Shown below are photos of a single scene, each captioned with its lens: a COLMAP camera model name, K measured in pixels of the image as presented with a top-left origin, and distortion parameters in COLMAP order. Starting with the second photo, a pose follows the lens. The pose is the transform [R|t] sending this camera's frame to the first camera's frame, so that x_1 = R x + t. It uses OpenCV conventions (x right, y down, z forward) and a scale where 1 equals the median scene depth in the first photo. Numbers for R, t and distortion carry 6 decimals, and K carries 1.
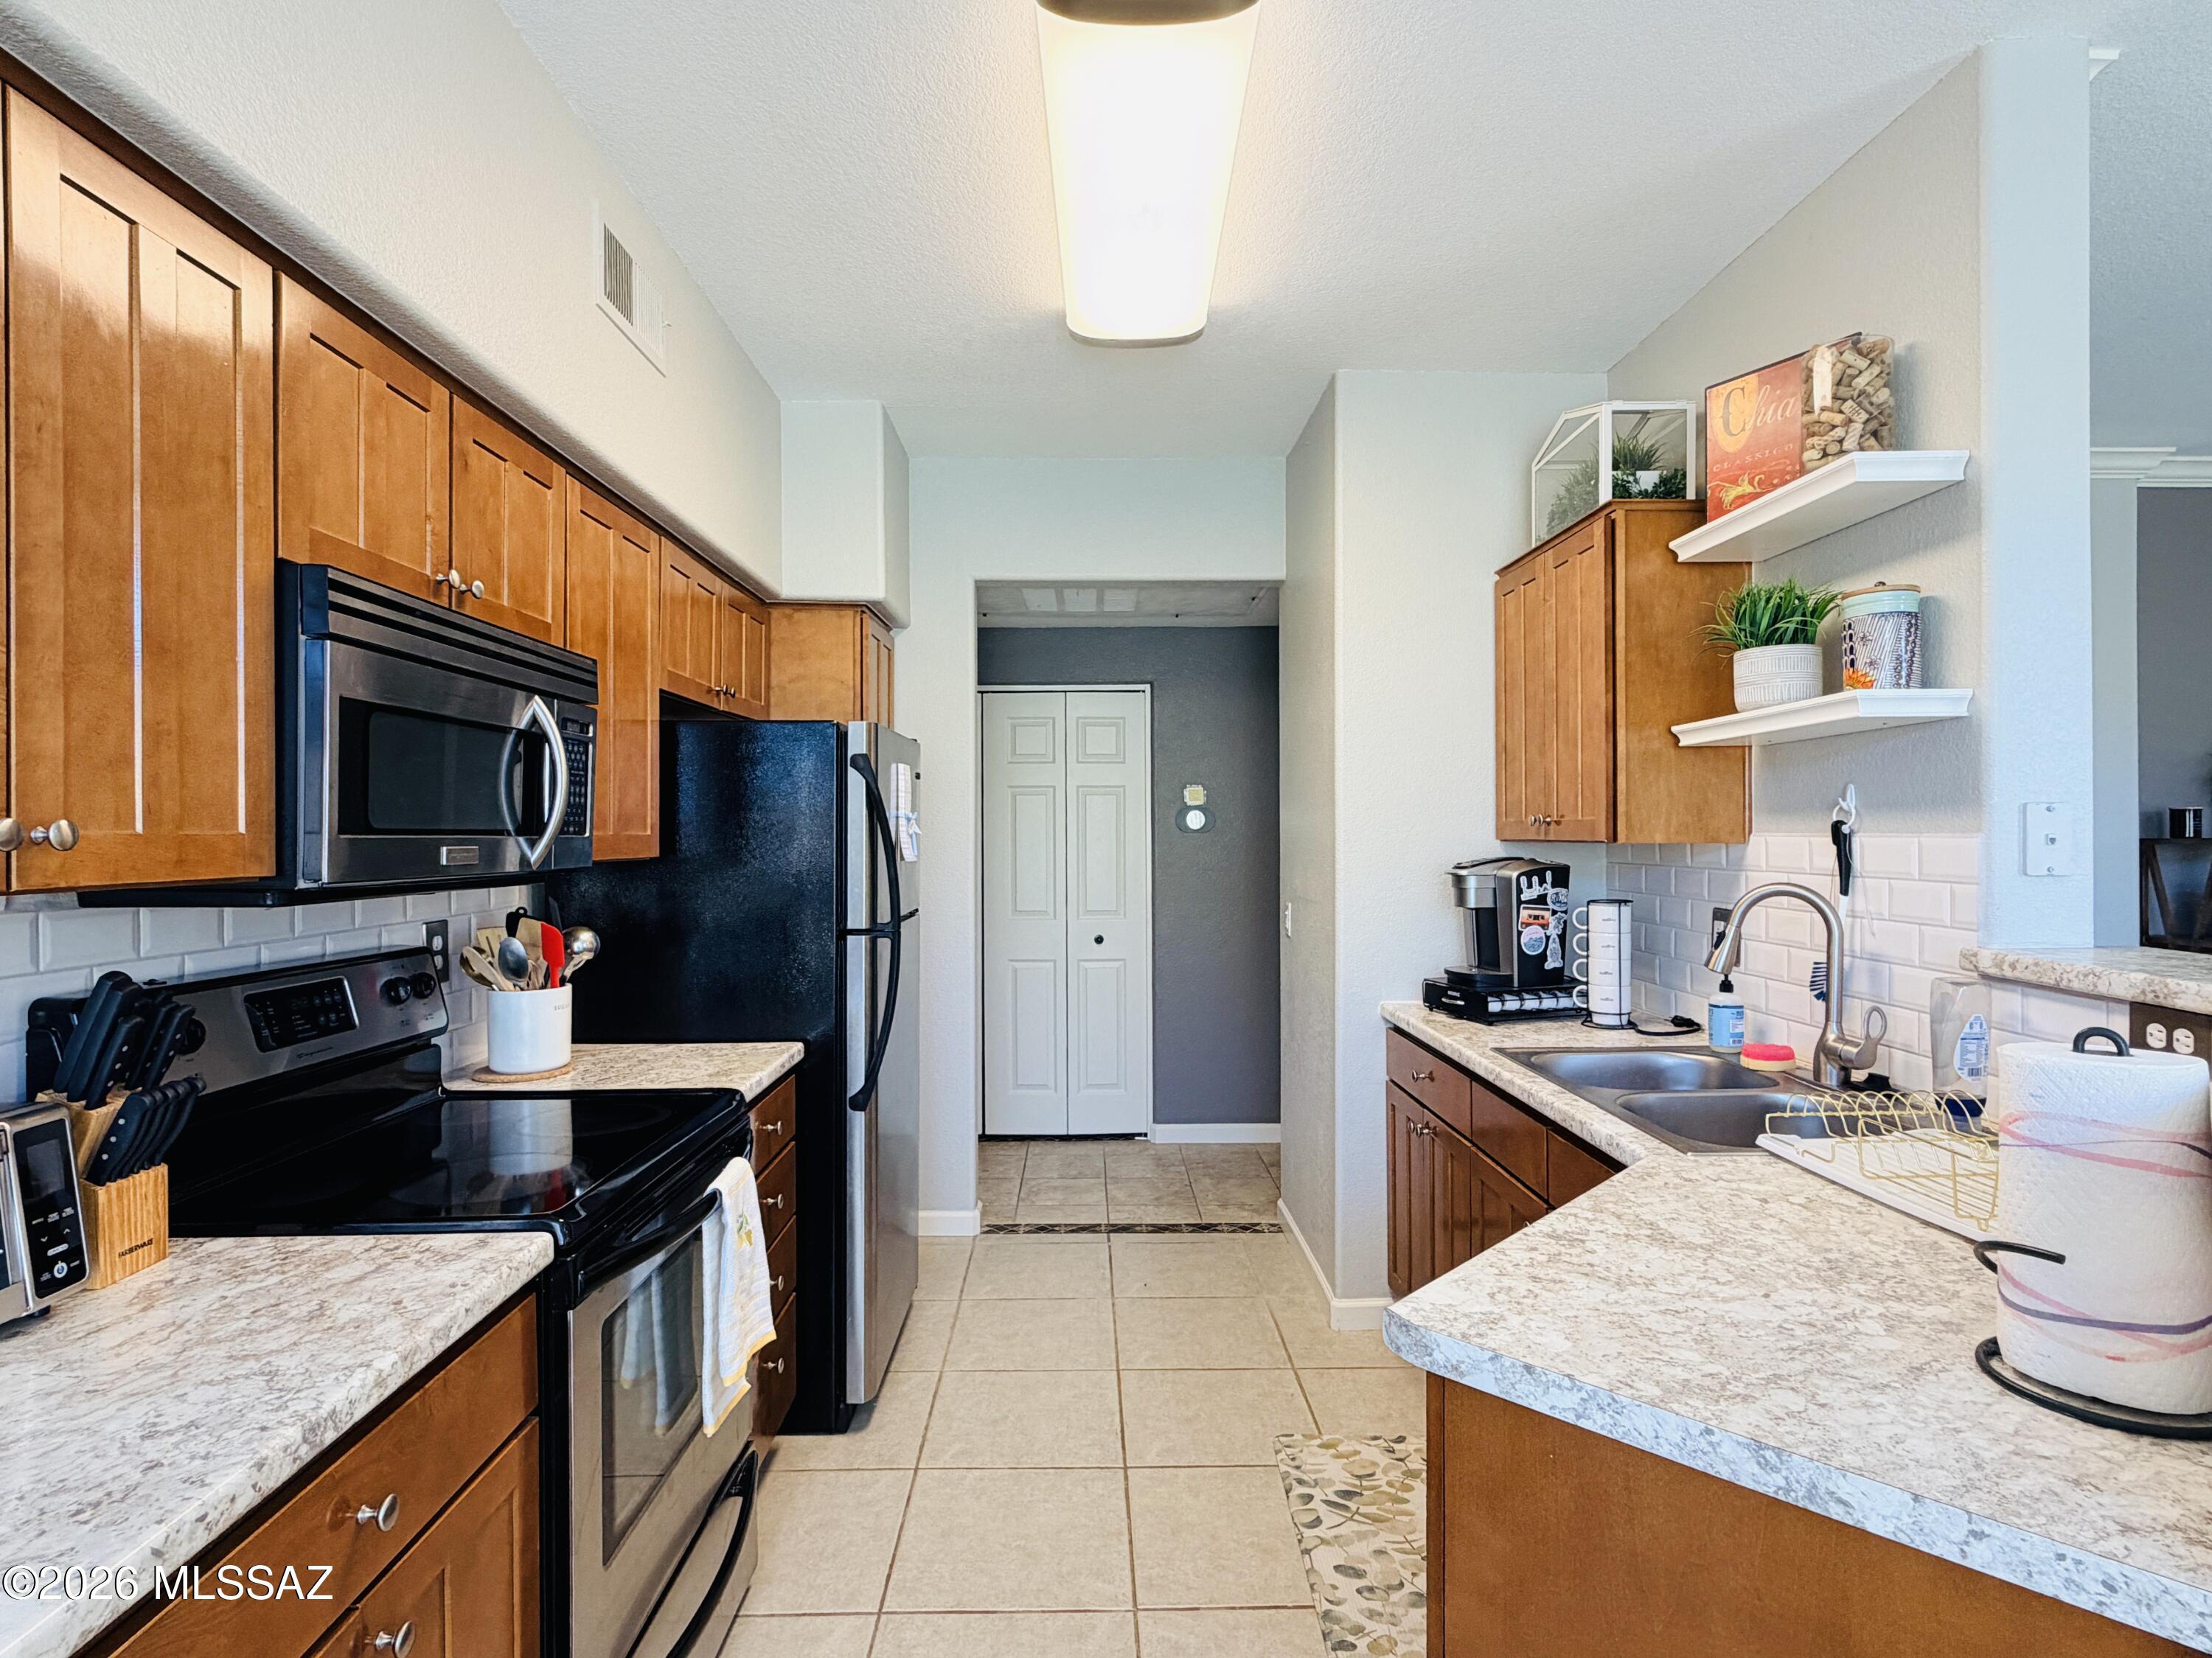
lens RADIAL K [[1145.9, 0, 1101.2], [0, 1145.9, 833.1], [0, 0, 1]] dist [-0.001044, 0.000033]
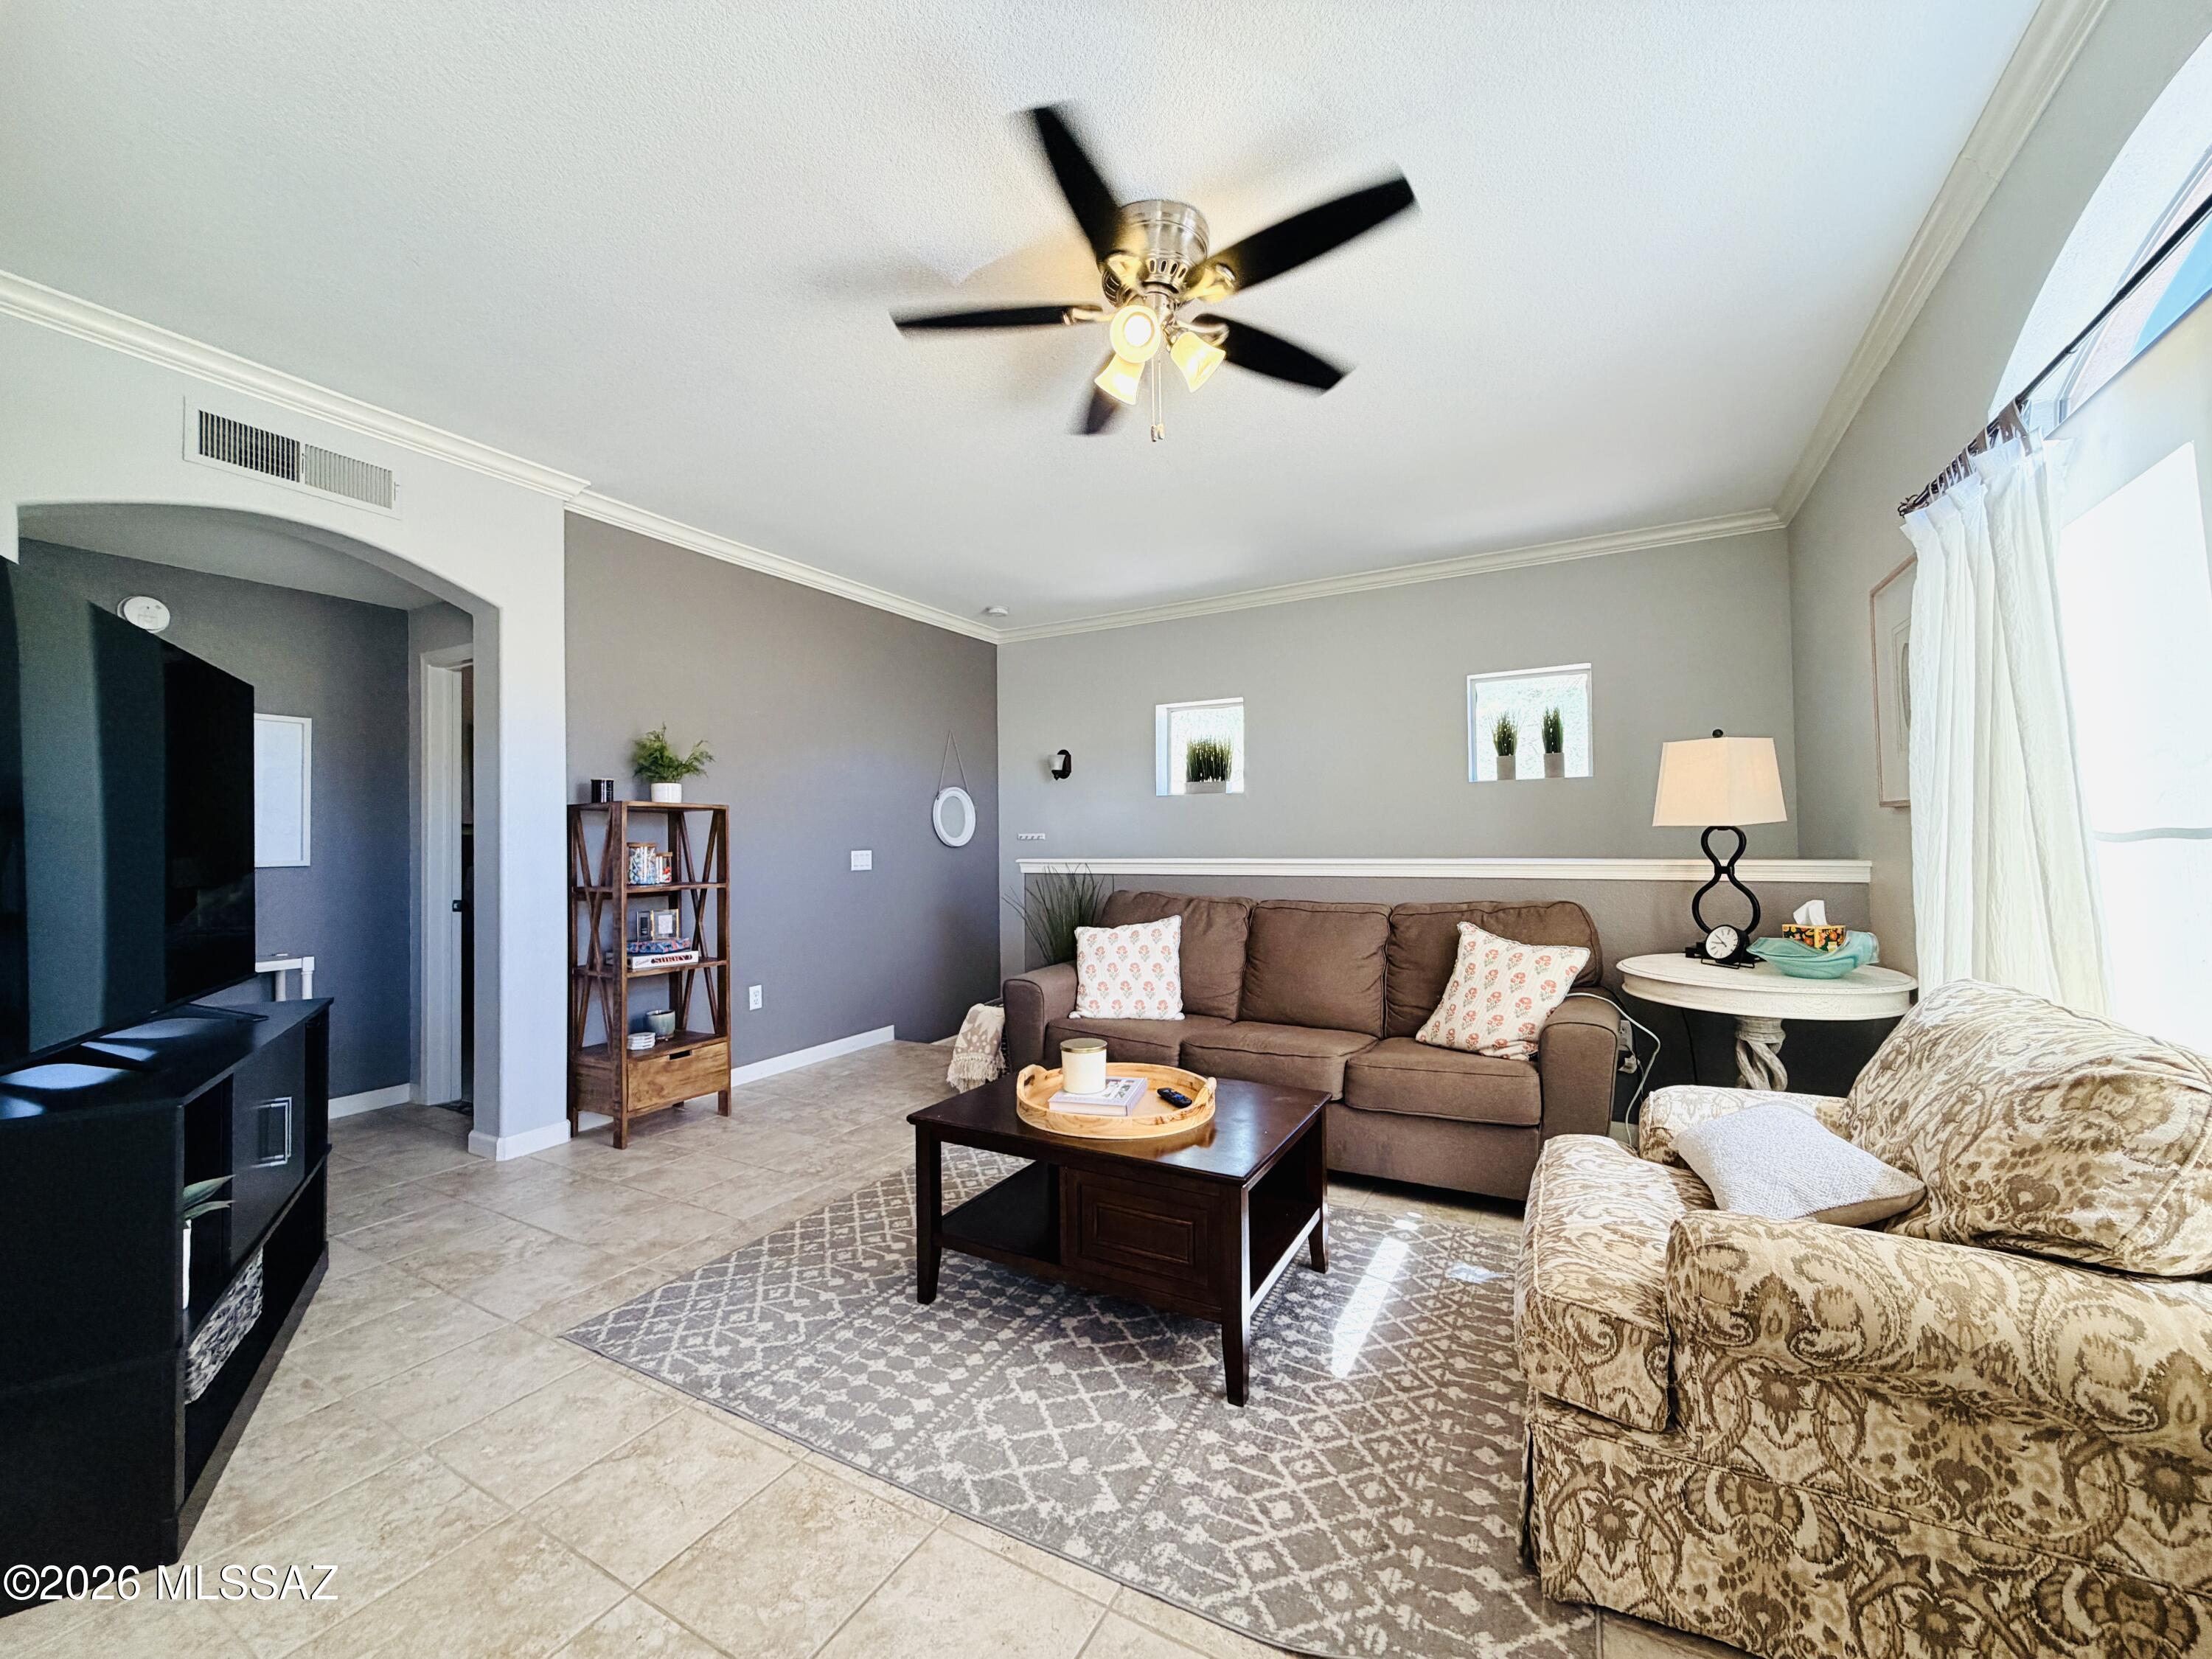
lens RADIAL K [[881.8, 0, 1097.9], [0, 881.8, 827.7], [0, 0, 1]] dist [0.000286, -0.000304]
pose [[0.507902, 0.012581, 0.861323, 0.663671], [0.013709, 0.999649, -0.022685, 0.095122], [-0.861306, 0.023329, 0.507552, 0.110436]]
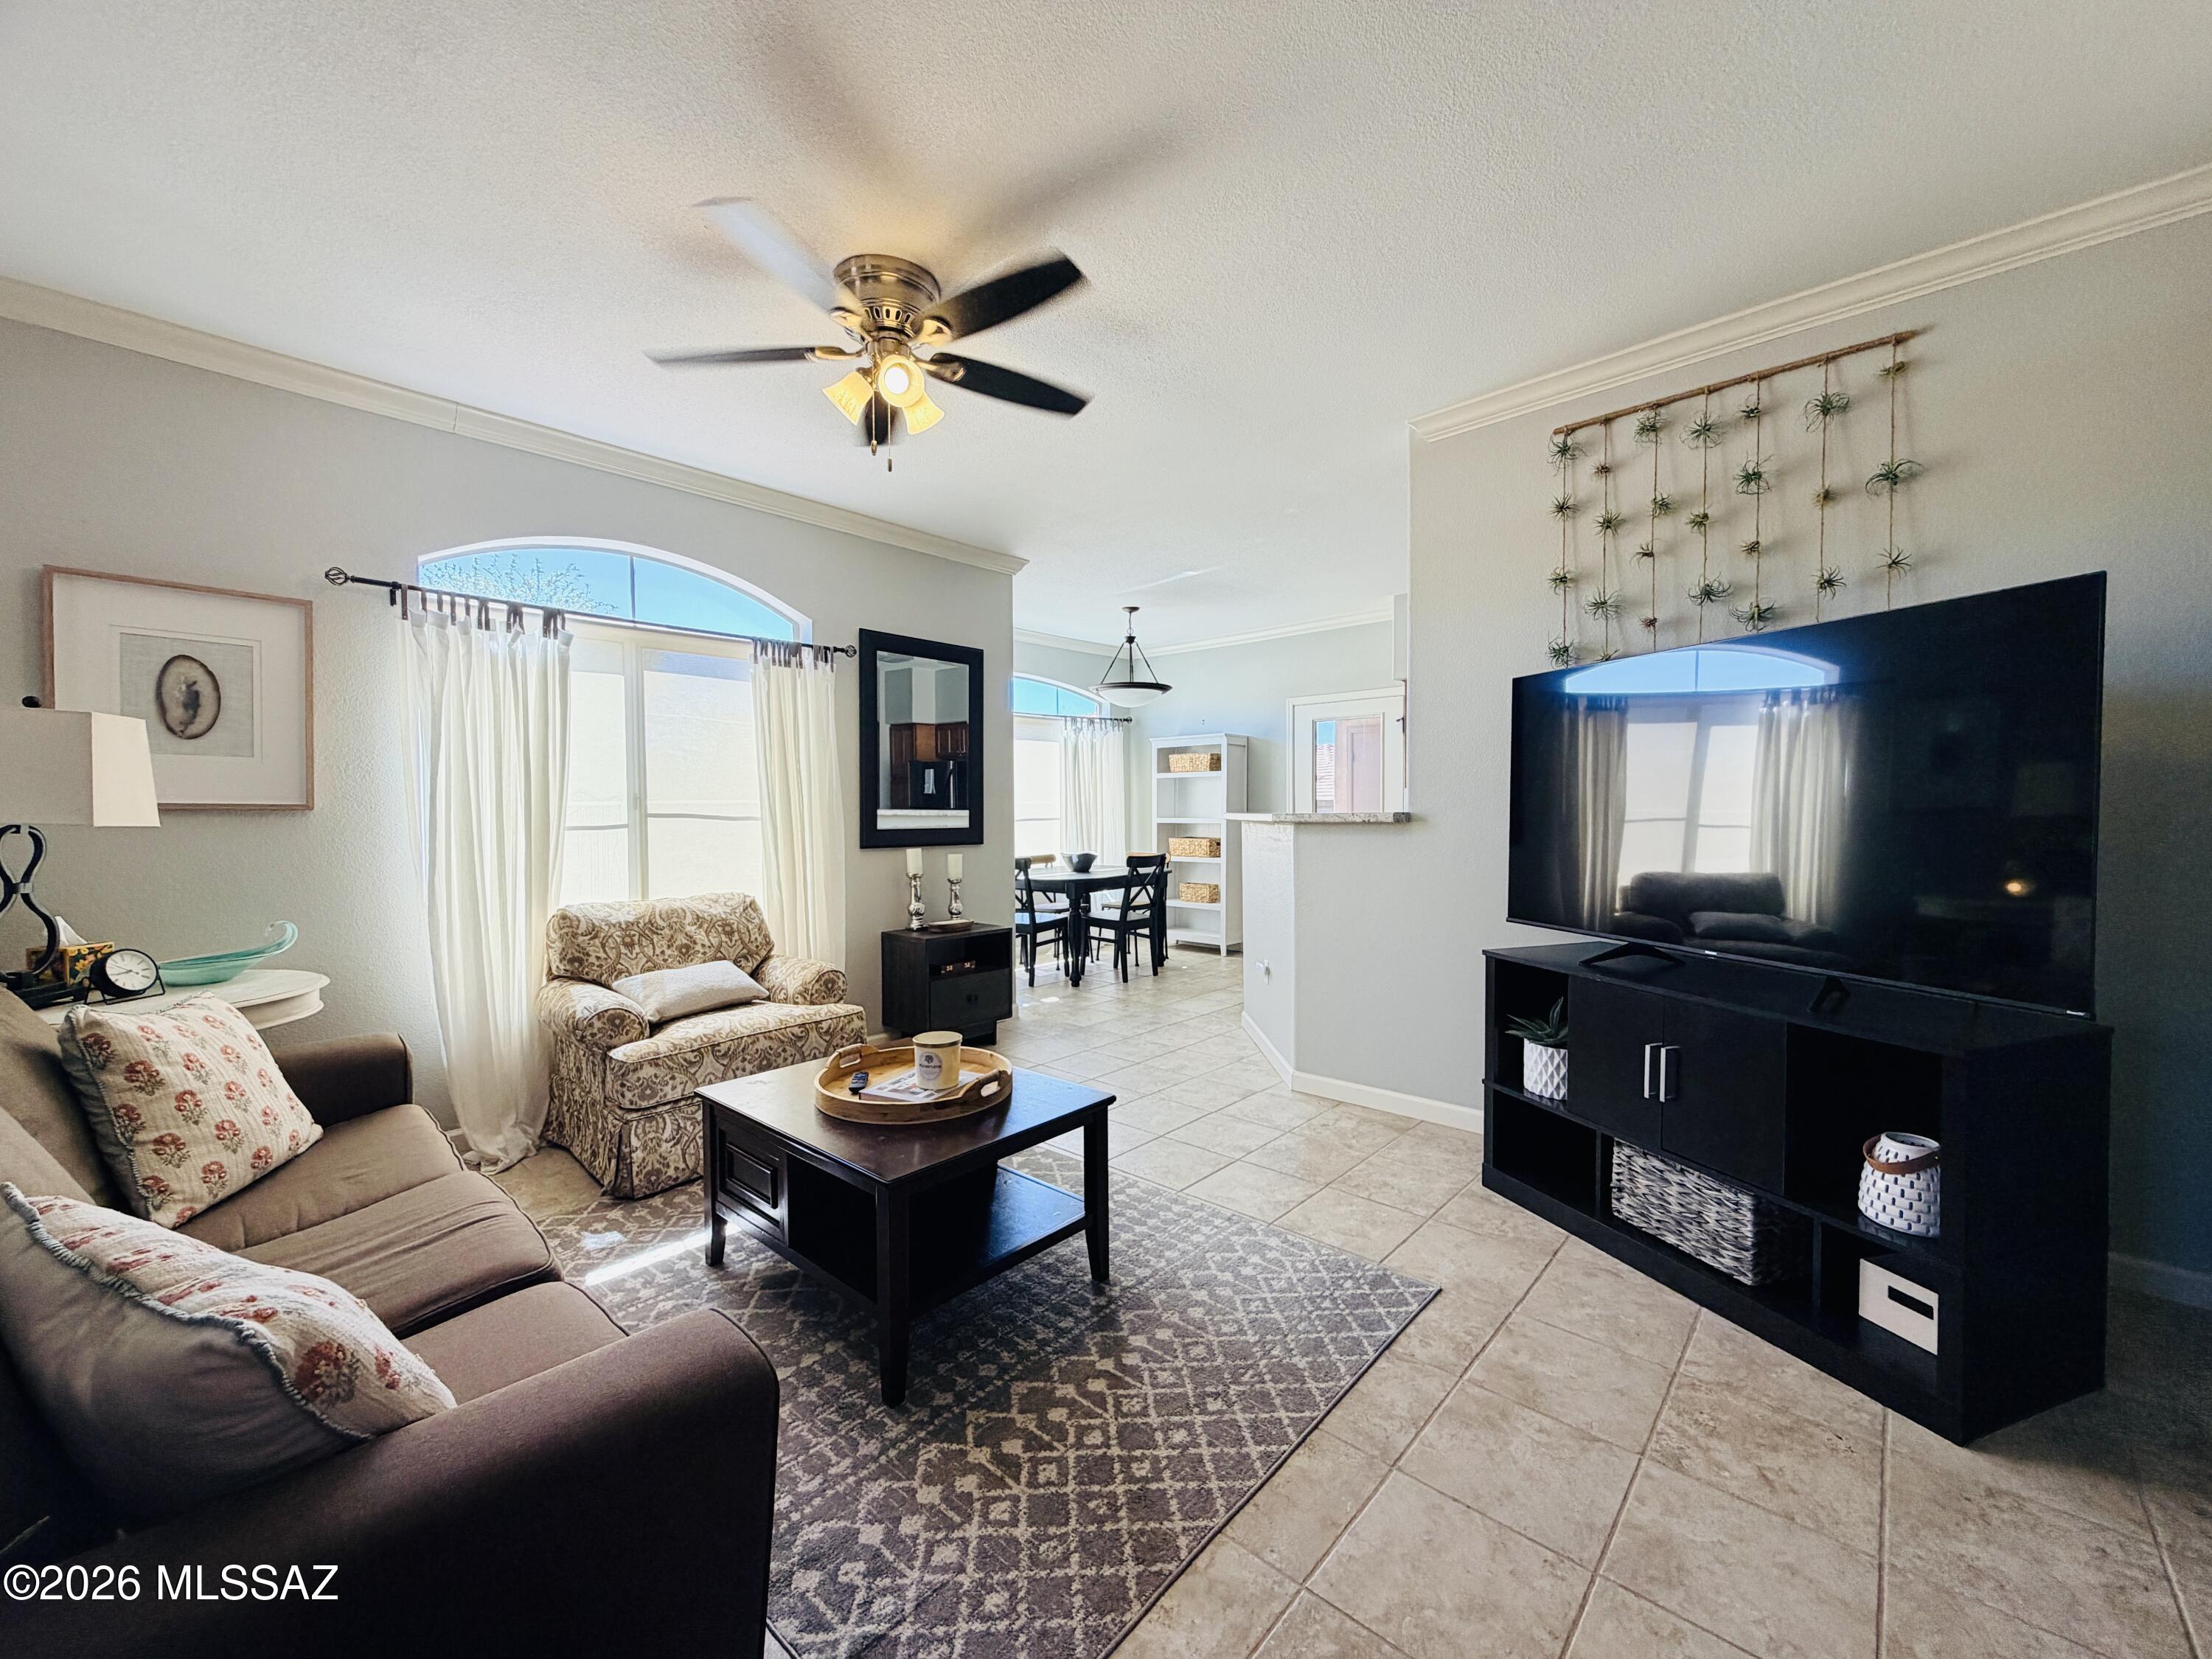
lens RADIAL K [[881.8, 0, 1097.9], [0, 881.8, 827.7], [0, 0, 1]] dist [0.000286, -0.000304]
pose [[-0.688458, 0.025684, -0.724822, 2.074655], [0.007940, 0.999580, 0.027878, 0.060181], [0.725233, 0.013438, -0.688372, 1.410539]]
